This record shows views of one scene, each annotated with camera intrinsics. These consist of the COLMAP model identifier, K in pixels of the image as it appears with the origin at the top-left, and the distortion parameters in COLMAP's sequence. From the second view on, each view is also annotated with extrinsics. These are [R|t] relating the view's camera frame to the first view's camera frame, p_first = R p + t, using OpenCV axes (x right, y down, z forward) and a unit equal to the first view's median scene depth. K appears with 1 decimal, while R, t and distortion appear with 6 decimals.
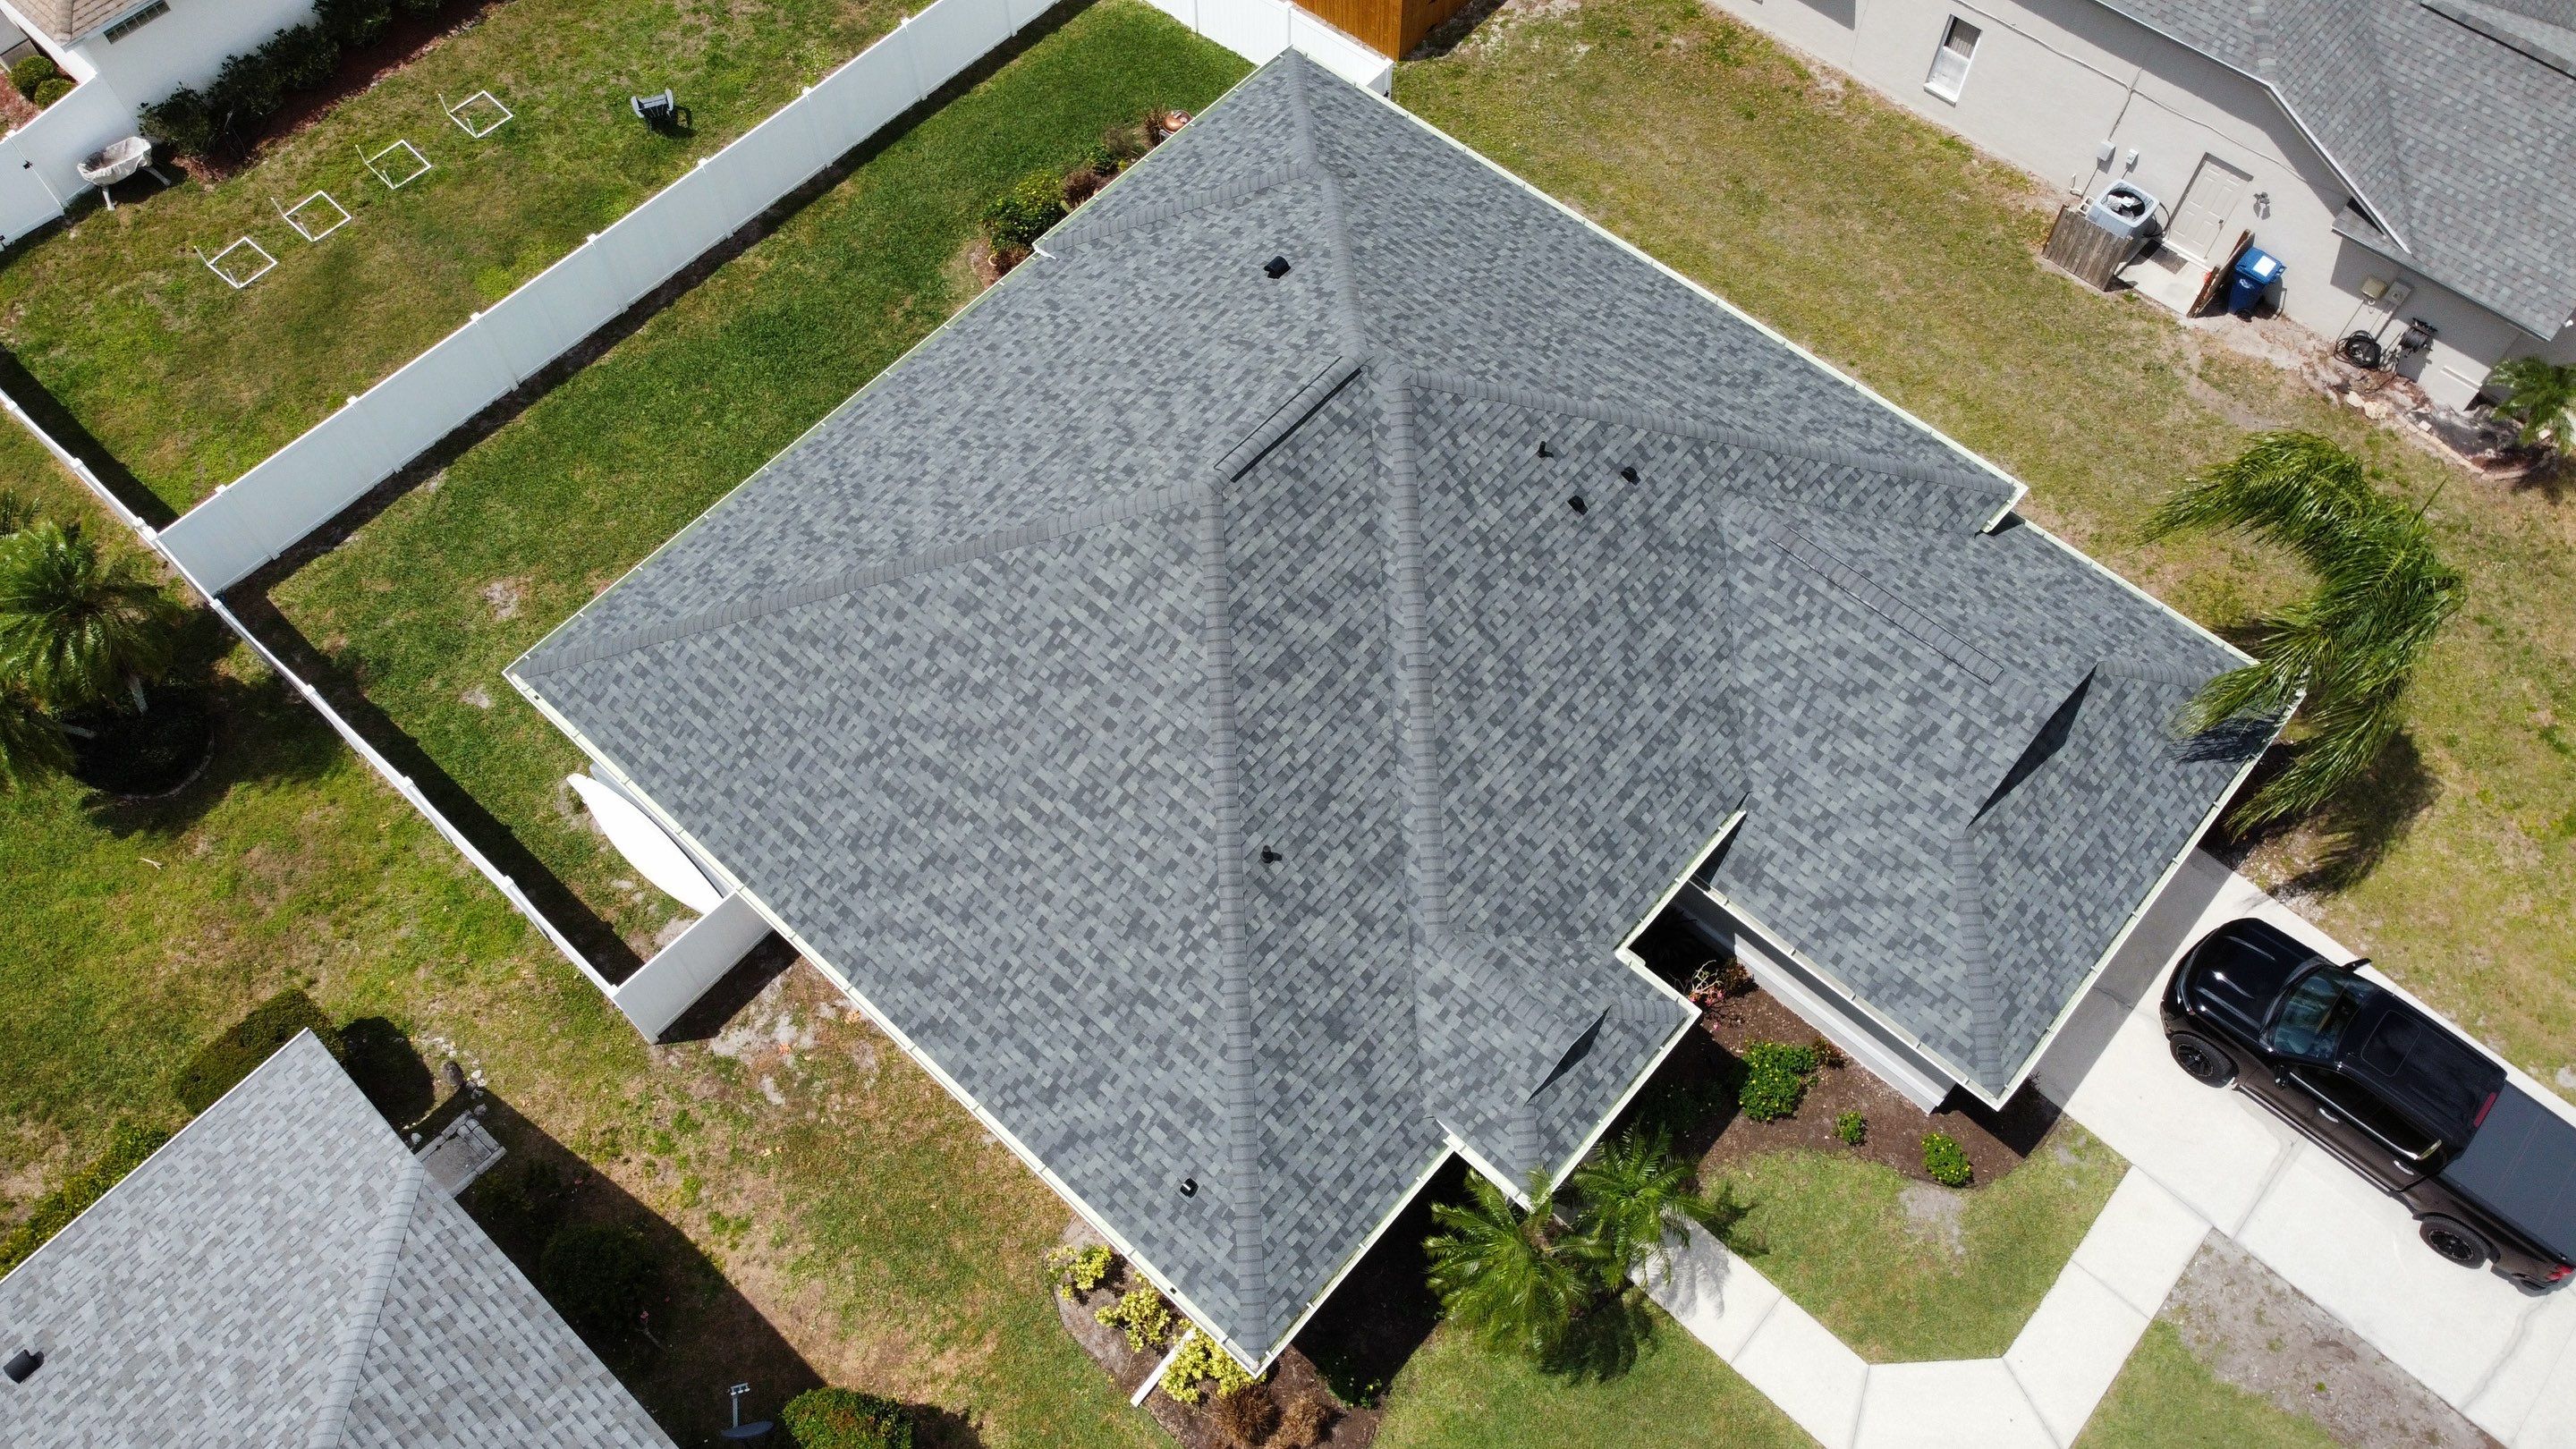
lens RADIAL K [[1954.1, 0, 1264.2], [0, 1954.1, 692.1], [0, 0, 1]] dist [0.013846, -0.034596]
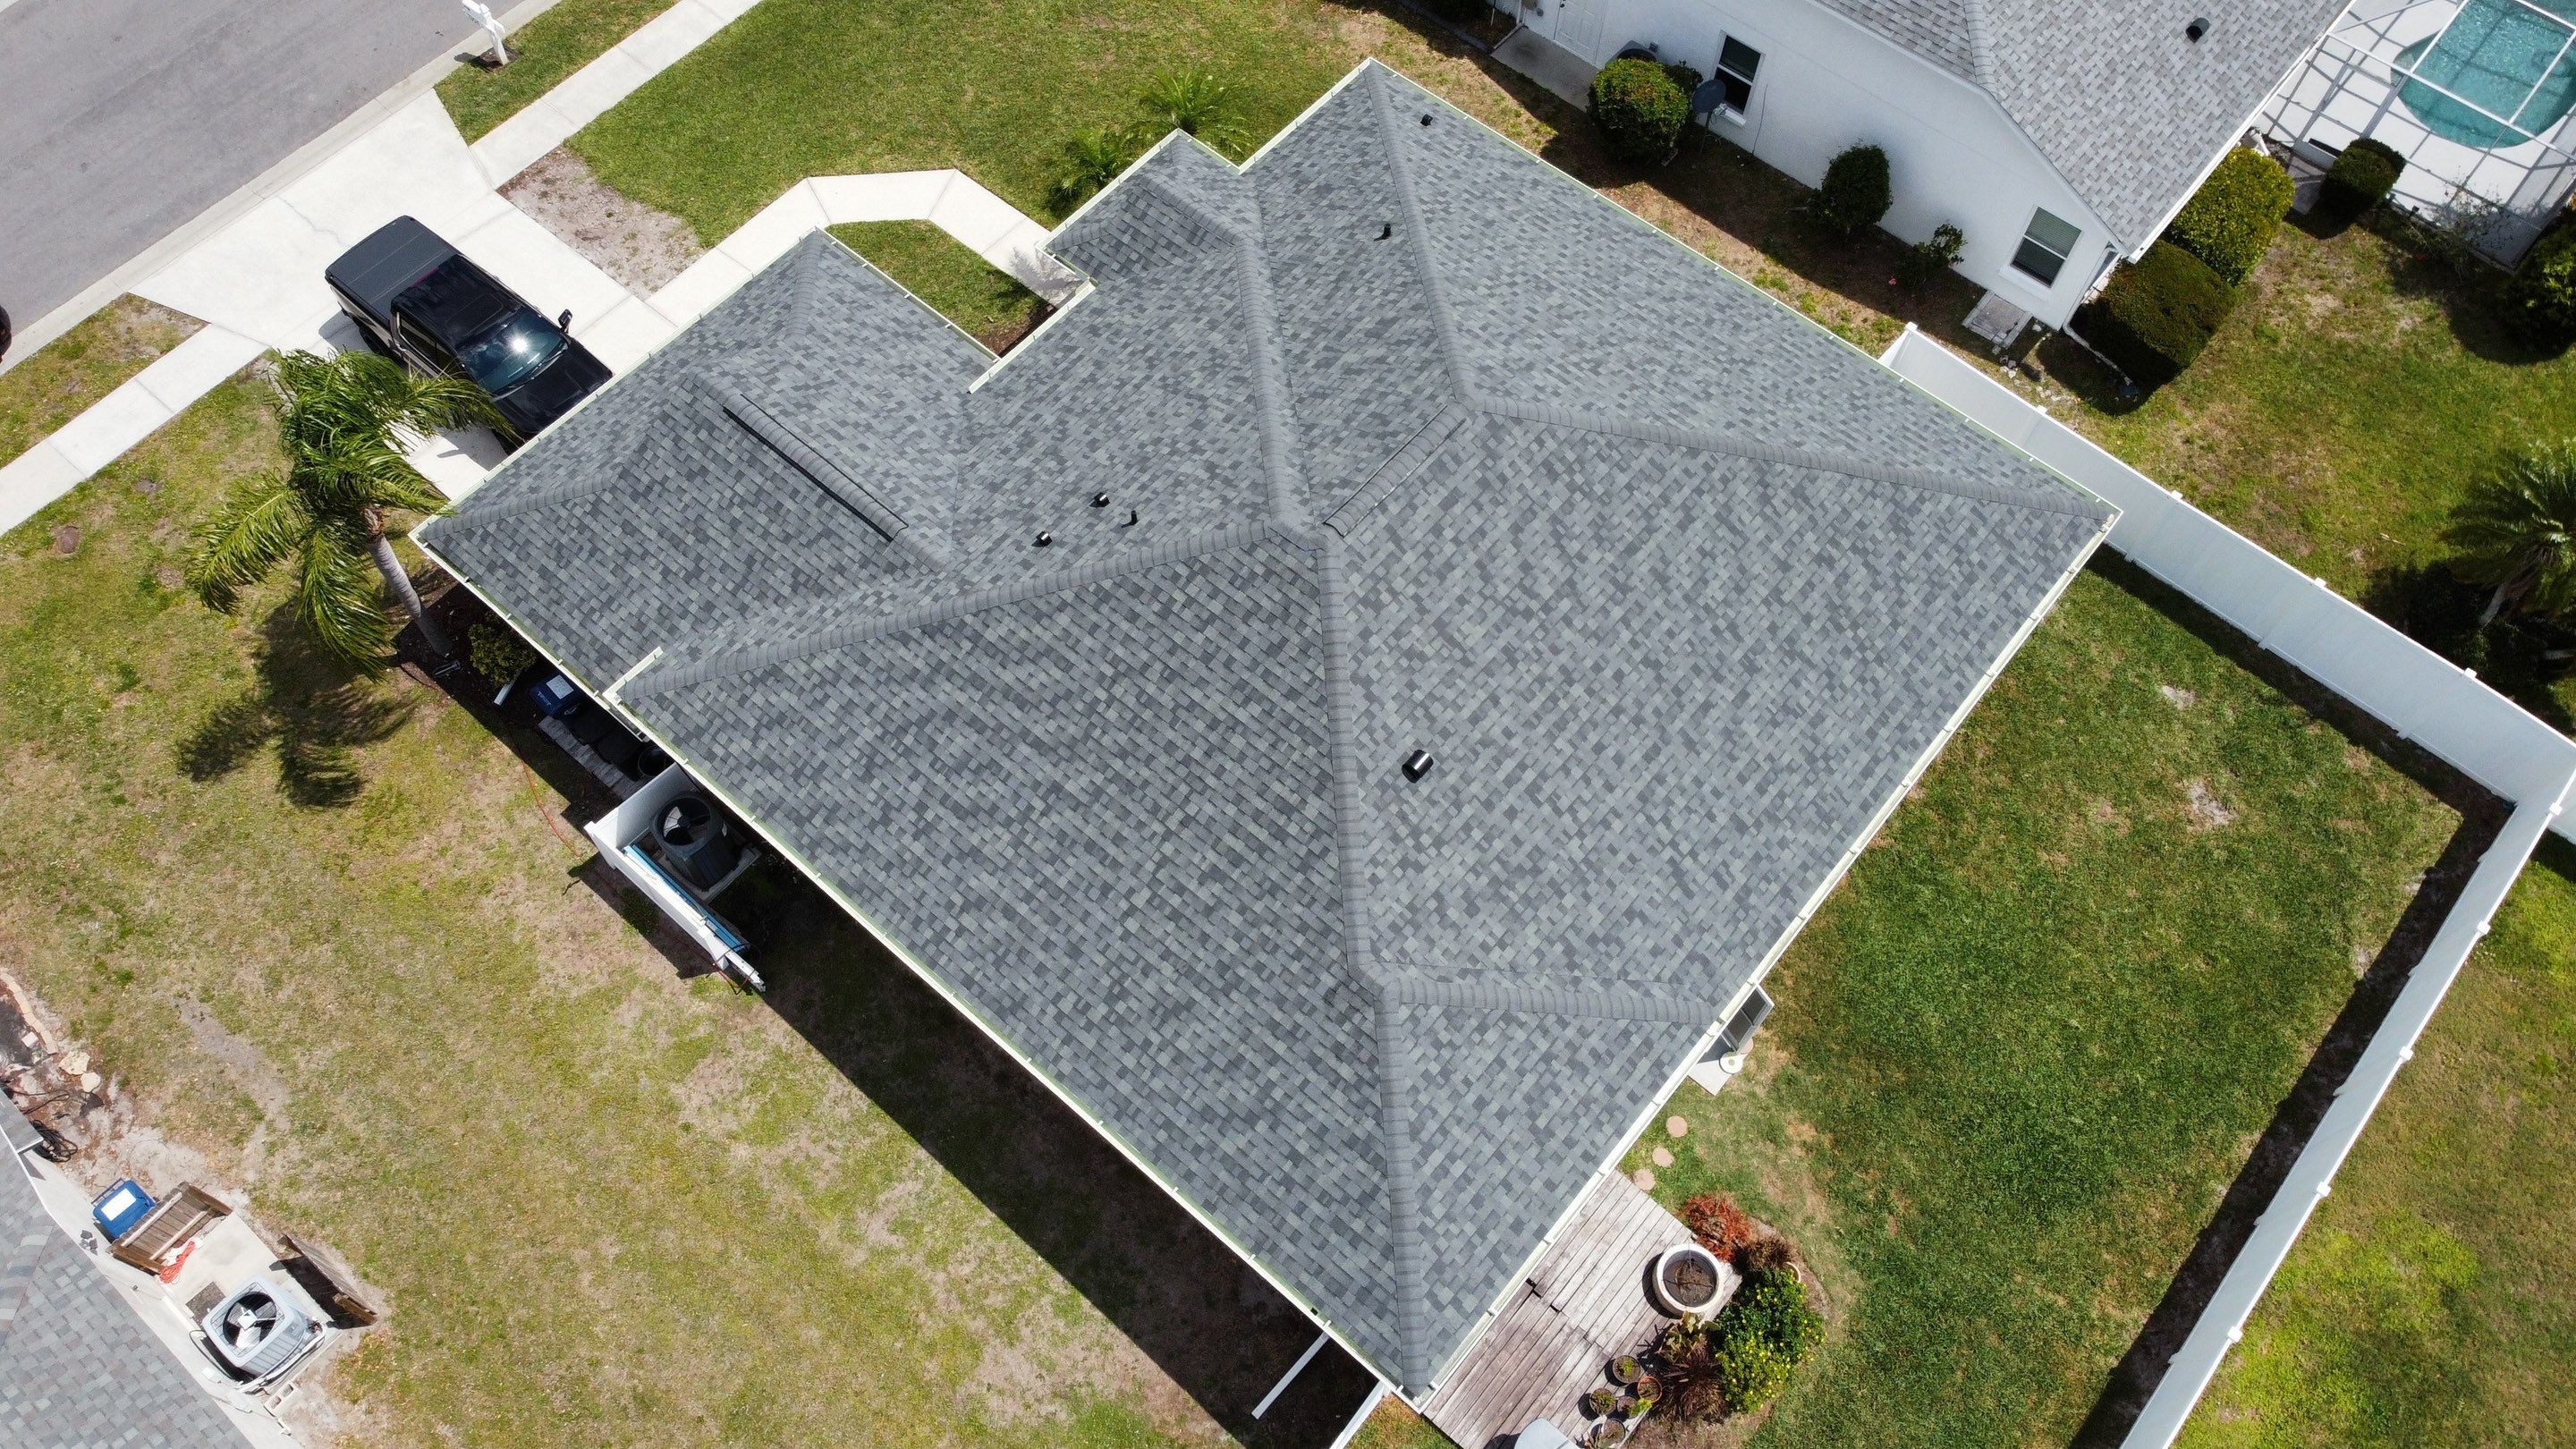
lens RADIAL K [[1954.1, 0, 1247.7], [0, 1954.1, 697.7], [0, 0, 1]] dist [0.013846, -0.034596]
pose [[-0.999767, 0.021076, -0.004588, 0.091162], [-0.014420, -0.494891, 0.868835, -1.016230], [0.016041, 0.868699, 0.495080, 0.590393]]
